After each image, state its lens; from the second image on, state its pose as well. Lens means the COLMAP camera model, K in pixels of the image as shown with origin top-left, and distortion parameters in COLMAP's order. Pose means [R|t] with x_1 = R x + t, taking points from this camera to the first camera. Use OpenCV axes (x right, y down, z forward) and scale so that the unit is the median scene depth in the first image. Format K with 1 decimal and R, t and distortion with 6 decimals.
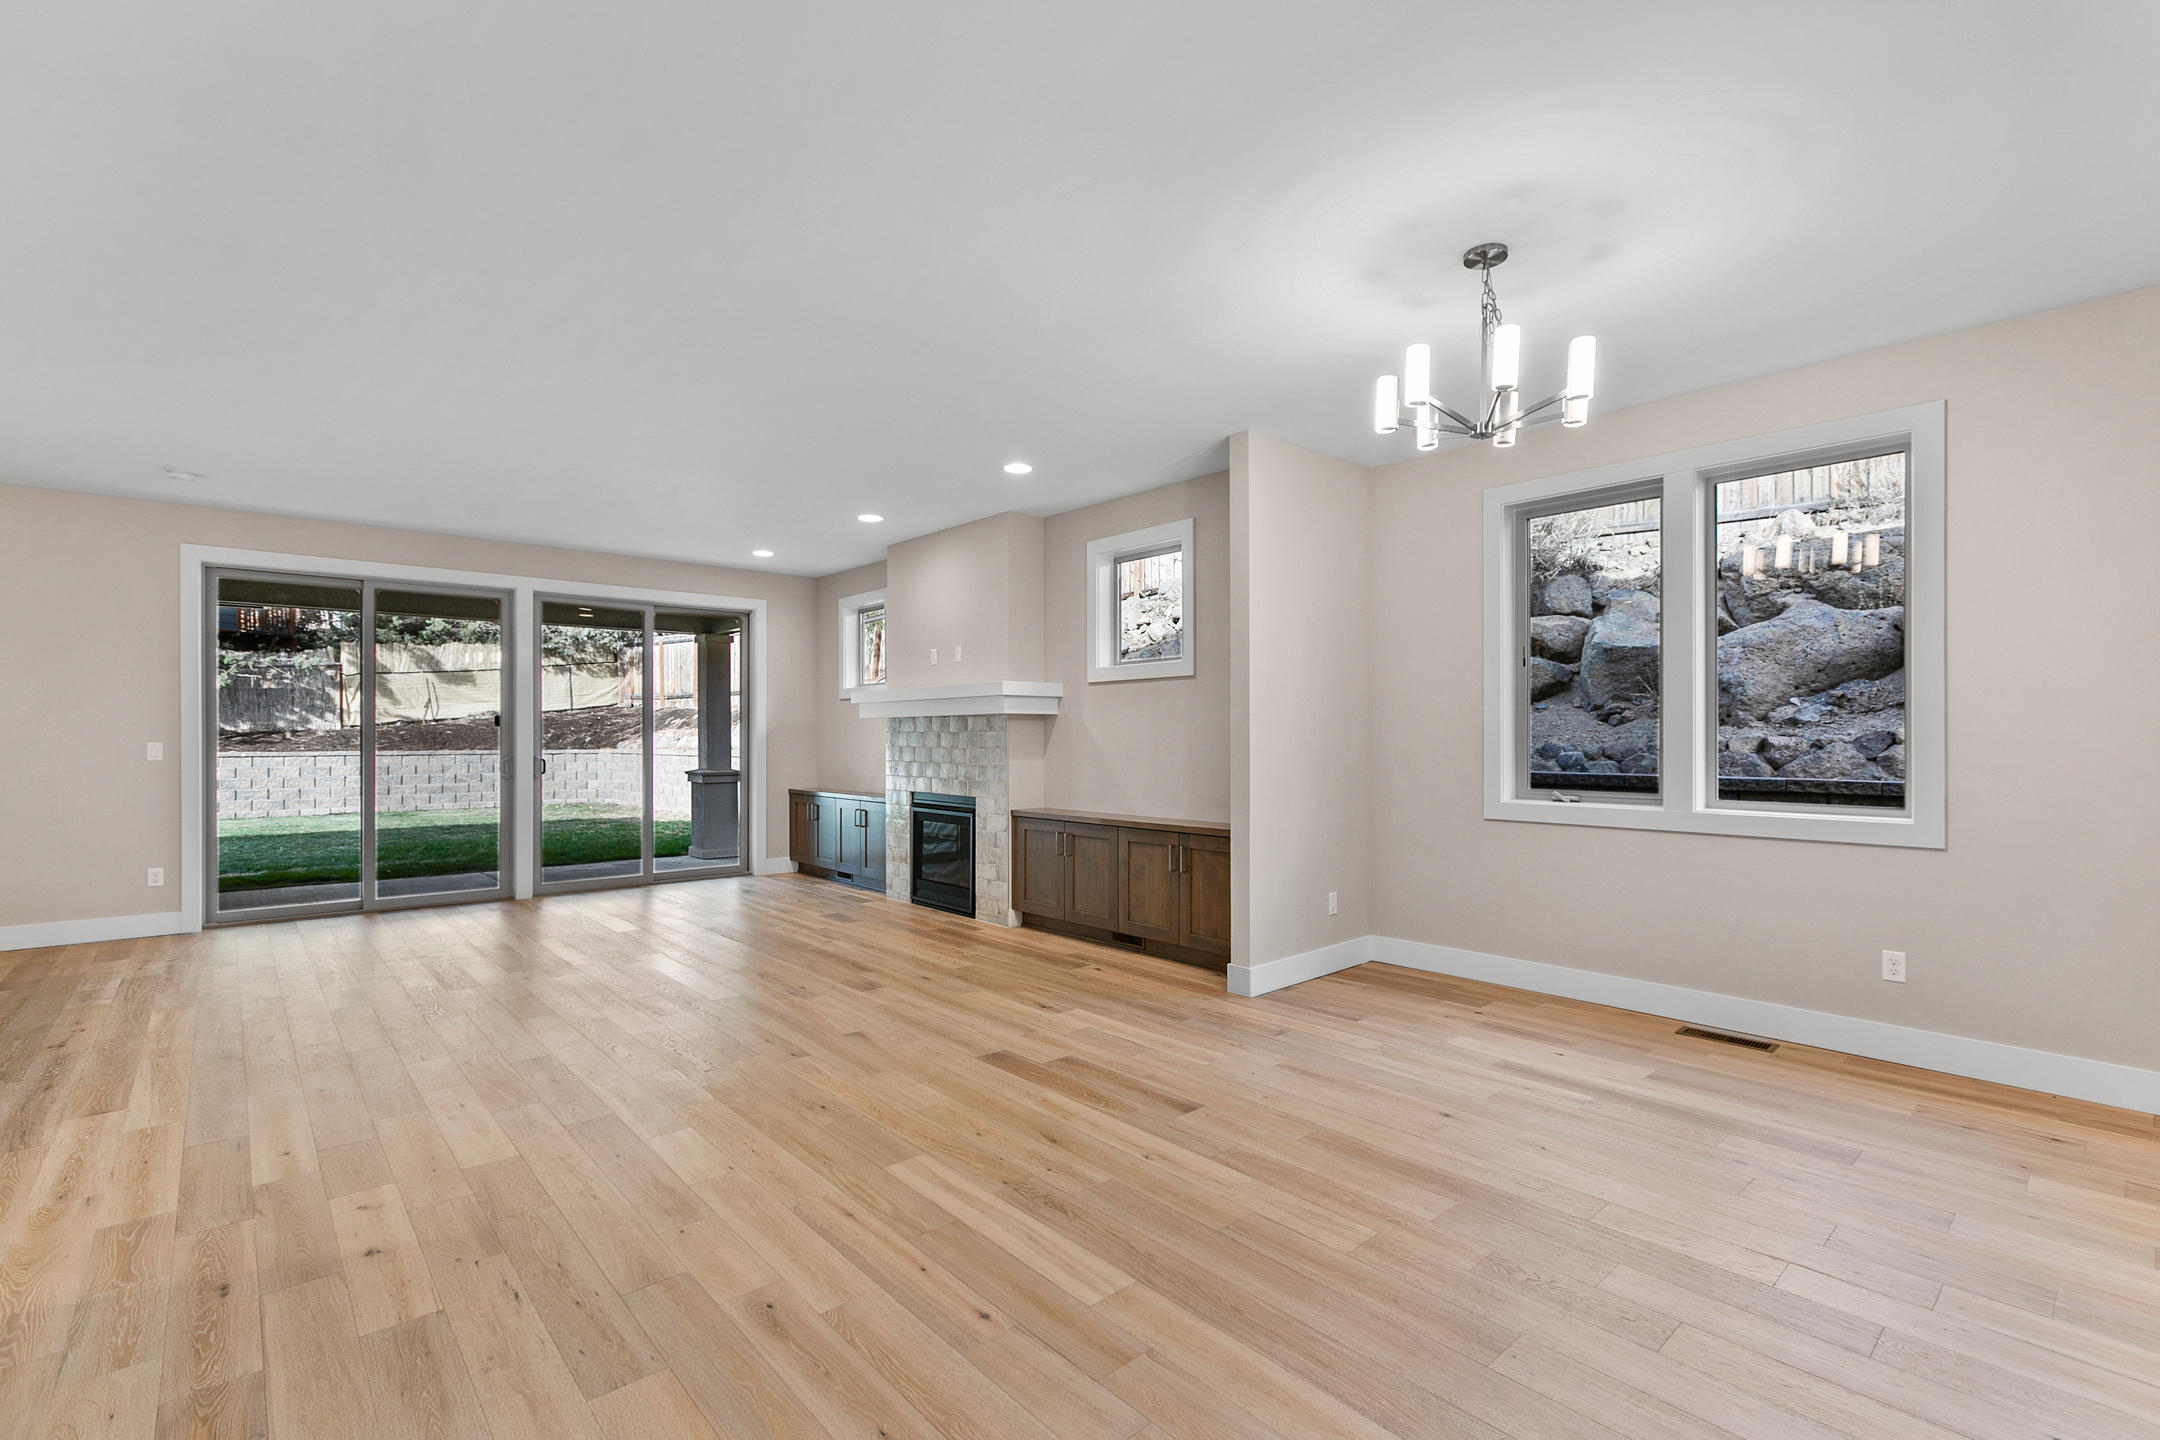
lens RADIAL K [[969.0, 0, 1073.0], [0, 969.0, 728.5], [0, 0, 1]] dist [-0.001853, 0.000348]
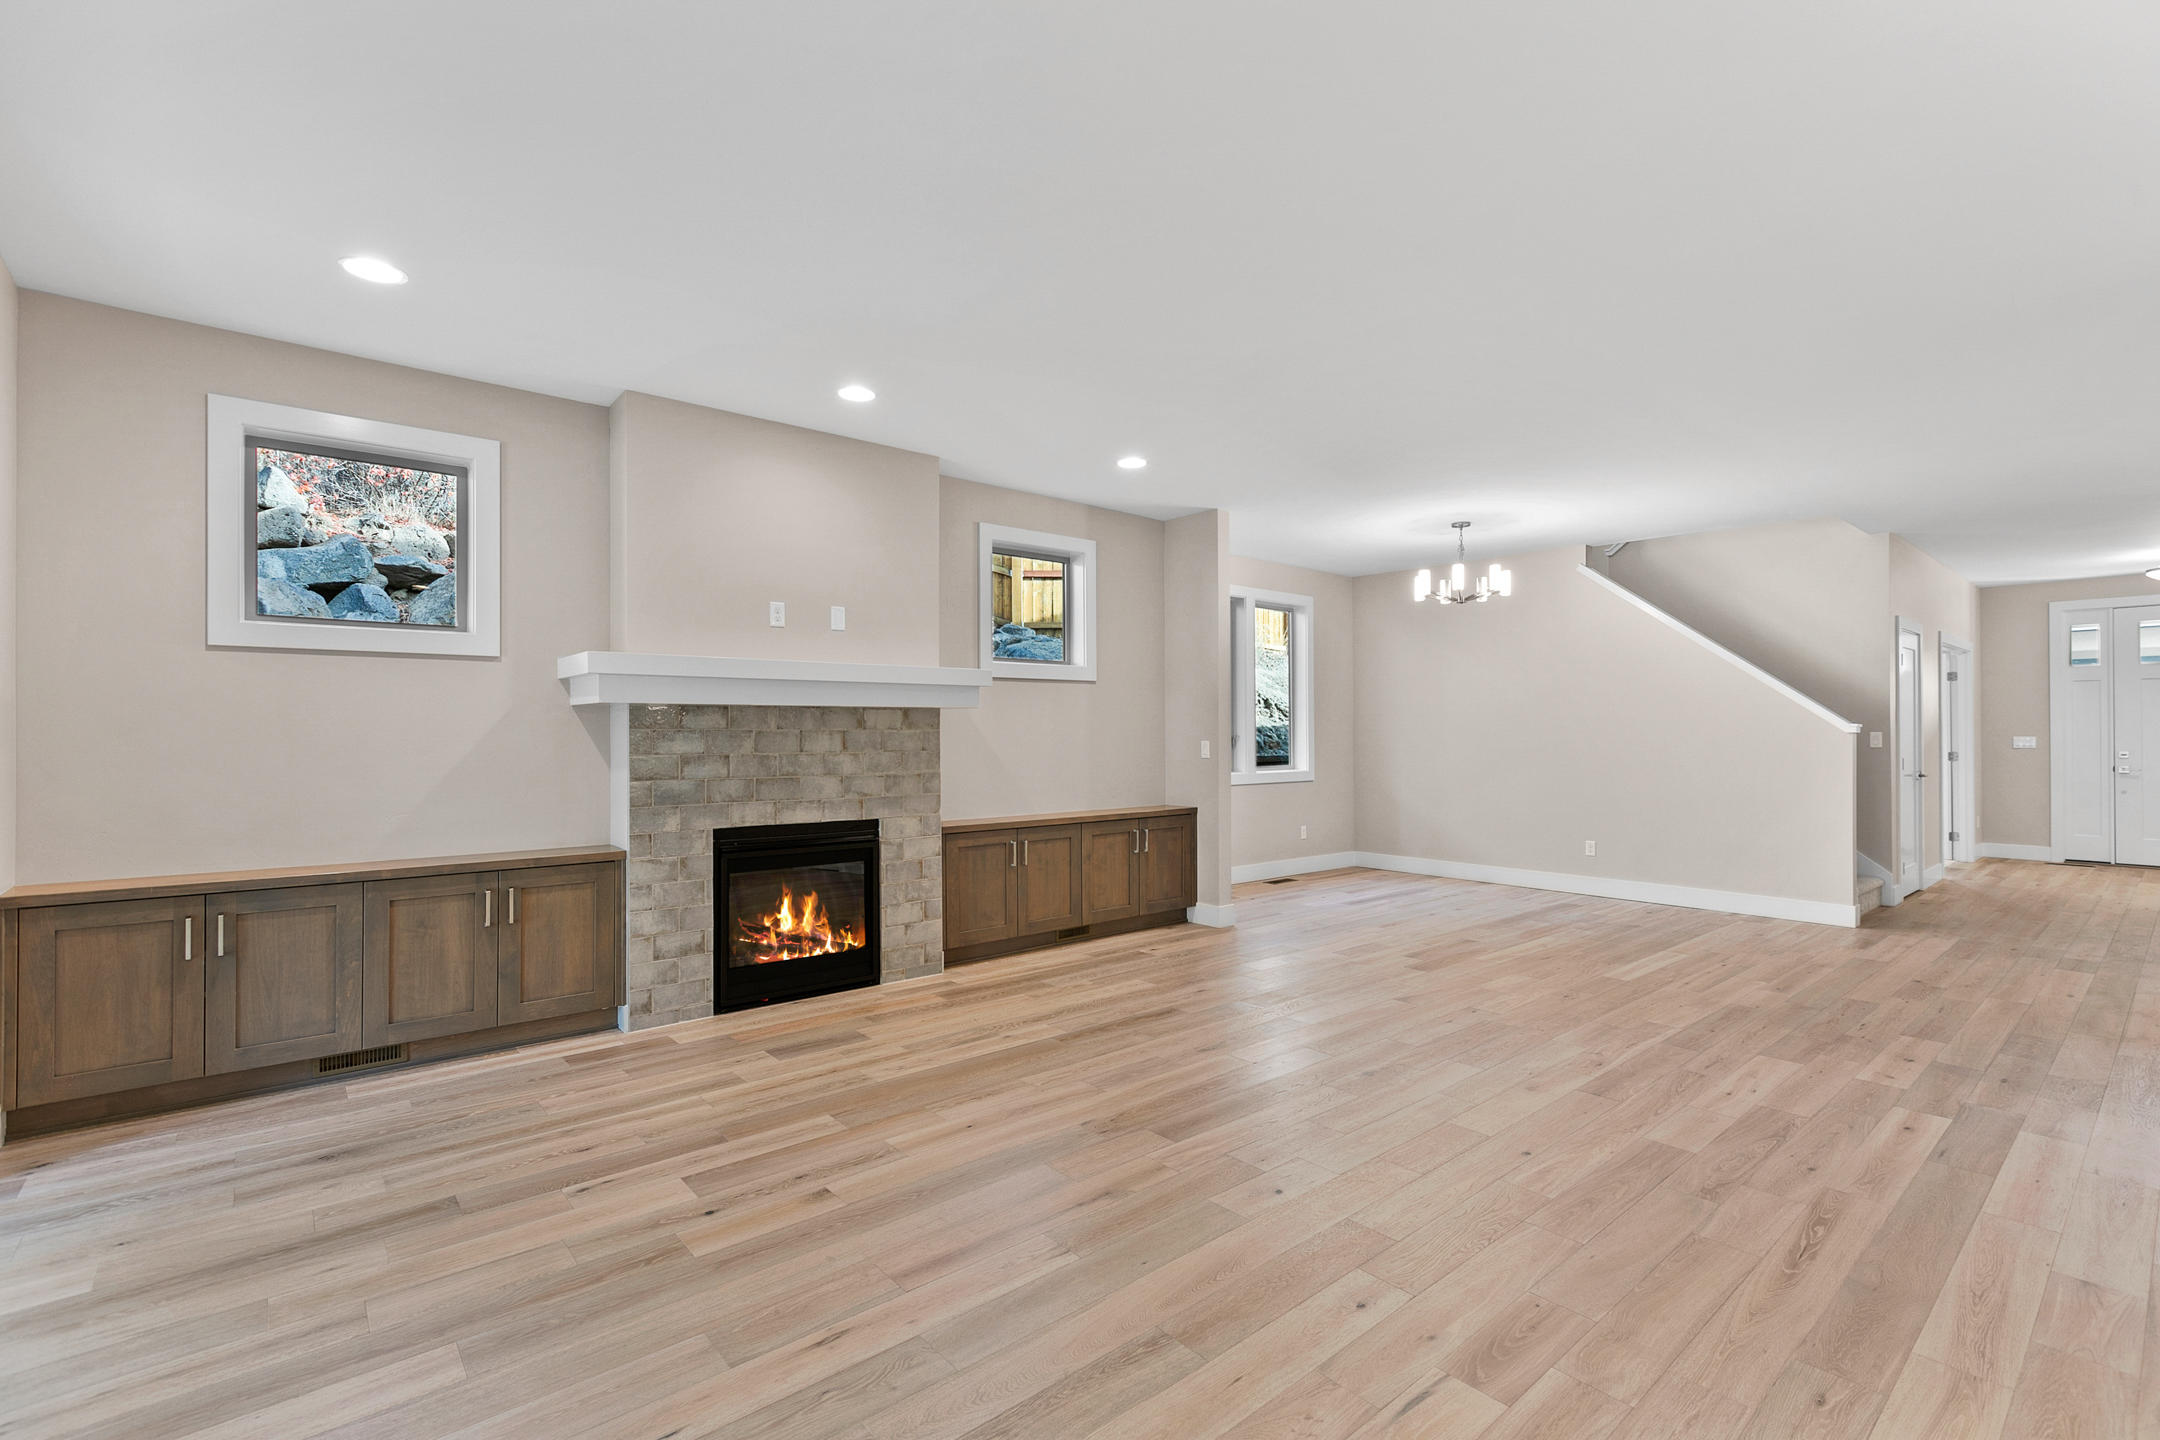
lens RADIAL K [[969.0, 0, 1077.9], [0, 969.0, 723.9], [0, 0, 1]] dist [-0.001853, 0.000348]
pose [[0.014124, 0.008727, 0.999862, -0.955778], [-0.006776, 0.999940, -0.008632, 0.004110], [-0.999877, -0.006653, 0.014182, 0.958713]]
